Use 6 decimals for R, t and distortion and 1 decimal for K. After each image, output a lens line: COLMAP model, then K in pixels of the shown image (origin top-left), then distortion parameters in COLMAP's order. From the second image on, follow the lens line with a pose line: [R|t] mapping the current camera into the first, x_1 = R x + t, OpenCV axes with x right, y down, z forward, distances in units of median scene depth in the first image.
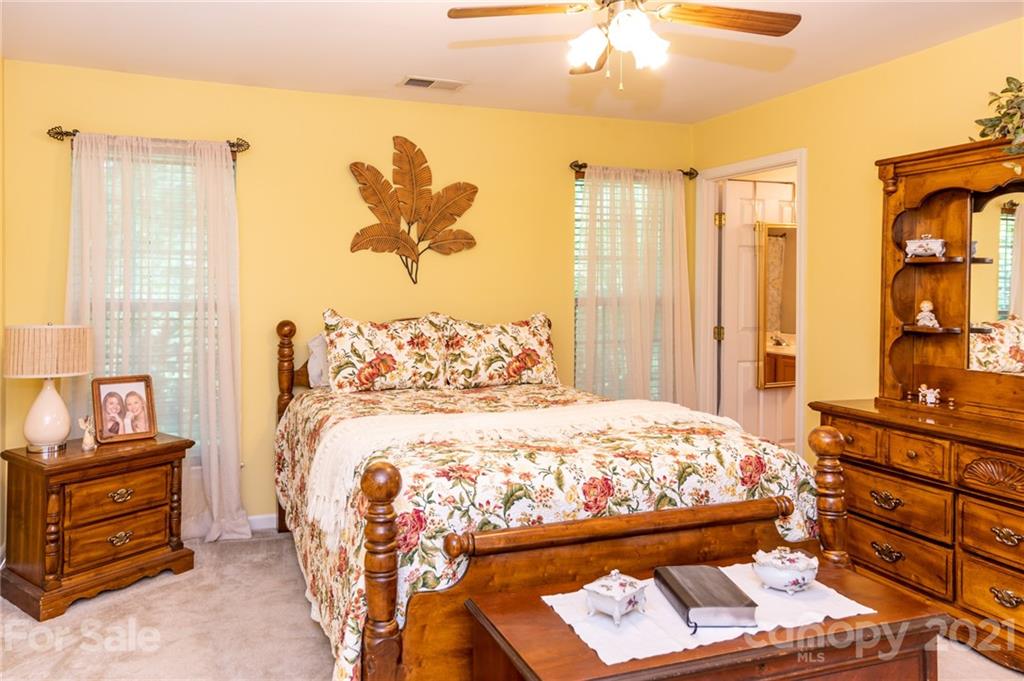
lens RADIAL K [[695.1, 0, 446.1], [0, 695.1, 334.0], [0, 0, 1]] dist [0.034660, 0.006228]
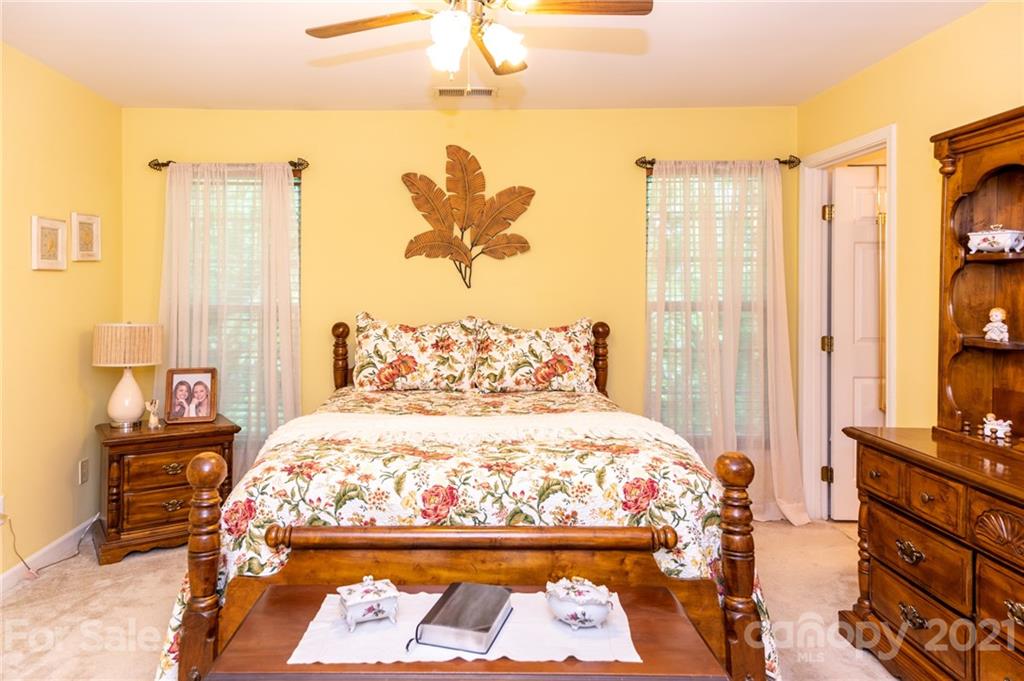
lens RADIAL K [[695.1, 0, 505.1], [0, 695.1, 333.2], [0, 0, 1]] dist [0.034660, 0.006228]
pose [[0.941917, 0.018407, -0.335341, 0.430553], [-0.020261, 0.999793, -0.002031, -0.006369], [0.335234, 0.008708, 0.942095, 0.069654]]
